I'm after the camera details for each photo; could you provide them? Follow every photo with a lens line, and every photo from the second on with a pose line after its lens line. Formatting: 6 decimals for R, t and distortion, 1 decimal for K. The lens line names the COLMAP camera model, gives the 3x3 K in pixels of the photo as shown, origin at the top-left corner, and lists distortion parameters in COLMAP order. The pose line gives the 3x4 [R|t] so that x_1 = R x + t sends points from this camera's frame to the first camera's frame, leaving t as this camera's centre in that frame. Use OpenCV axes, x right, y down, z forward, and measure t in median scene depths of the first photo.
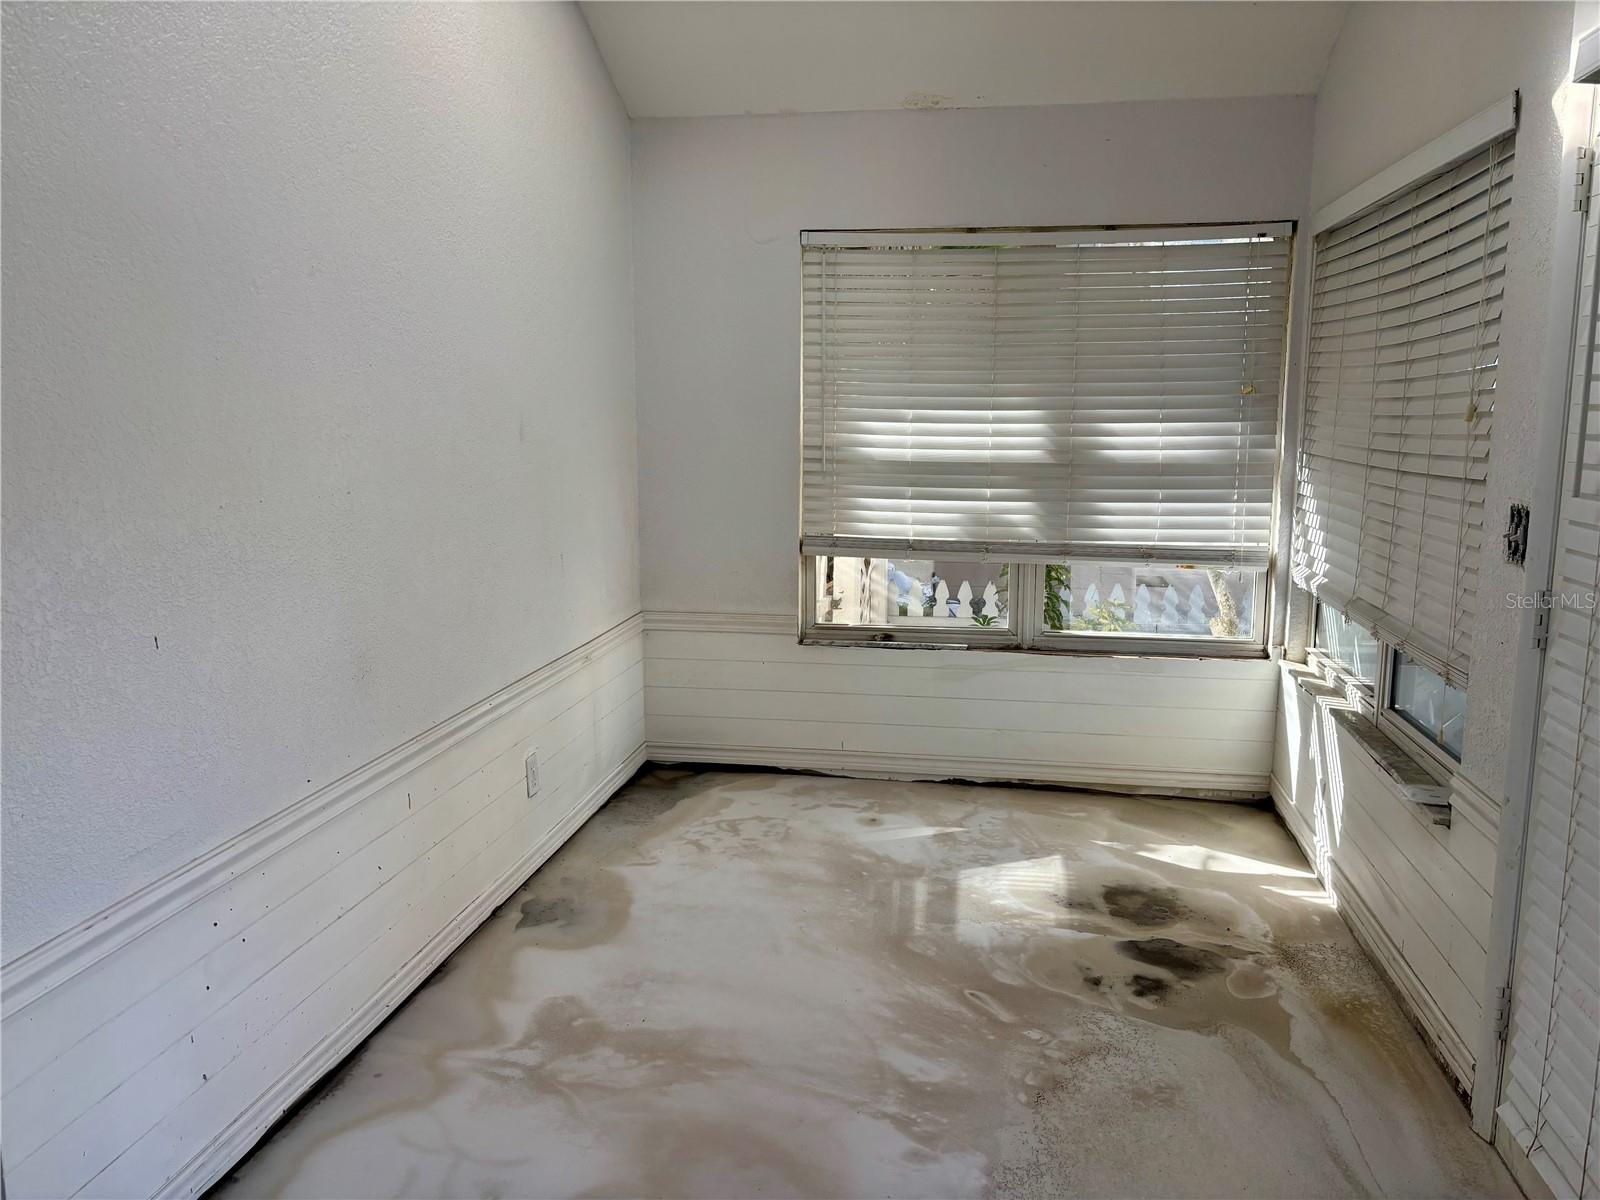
lens RADIAL K [[1215.7, 0, 800.0], [0, 1215.7, 600.0], [0, 0, 1]] dist [0.029234, -0.000355]
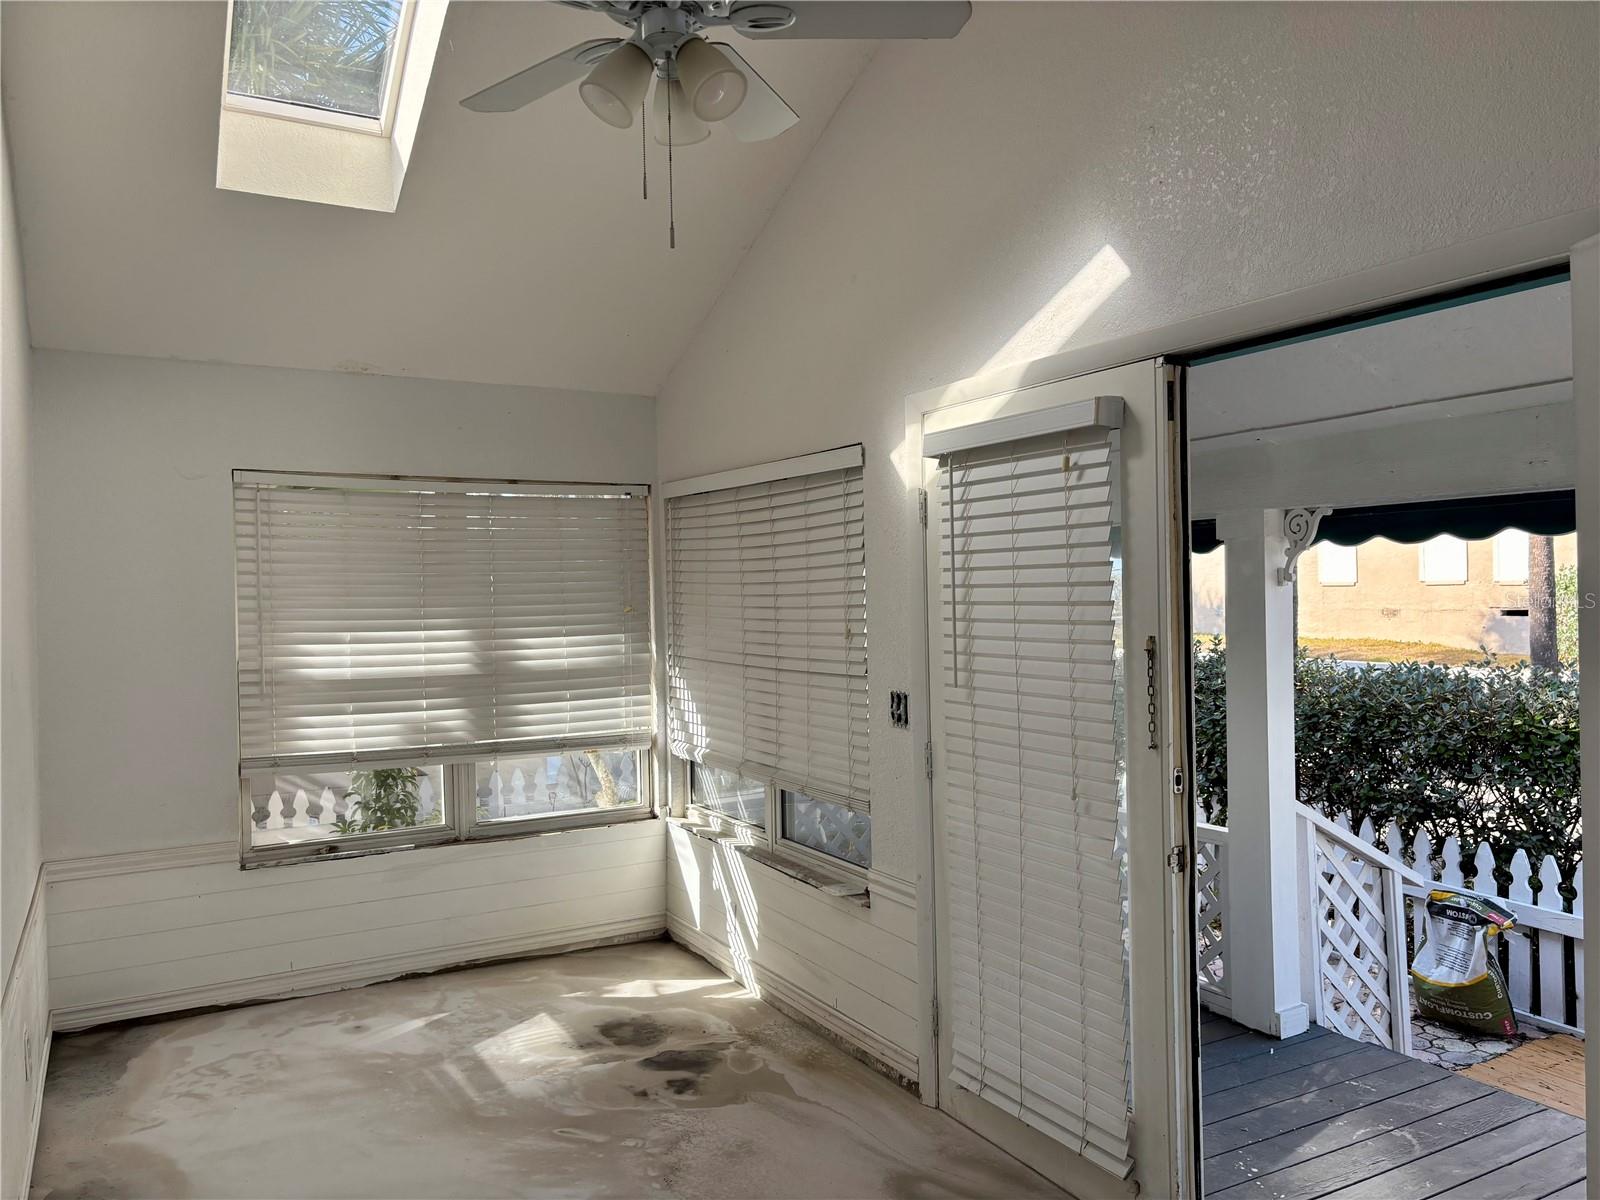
lens RADIAL K [[1192.3, 0, 800.0], [0, 1192.3, 600.0], [0, 0, 1]] dist [0.119026, -0.090207]
pose [[0.791086, -0.020787, 0.611351, -0.275279], [0.114353, 0.986829, -0.114419, -0.017111], [-0.600921, 0.160425, 0.783044, -0.104412]]
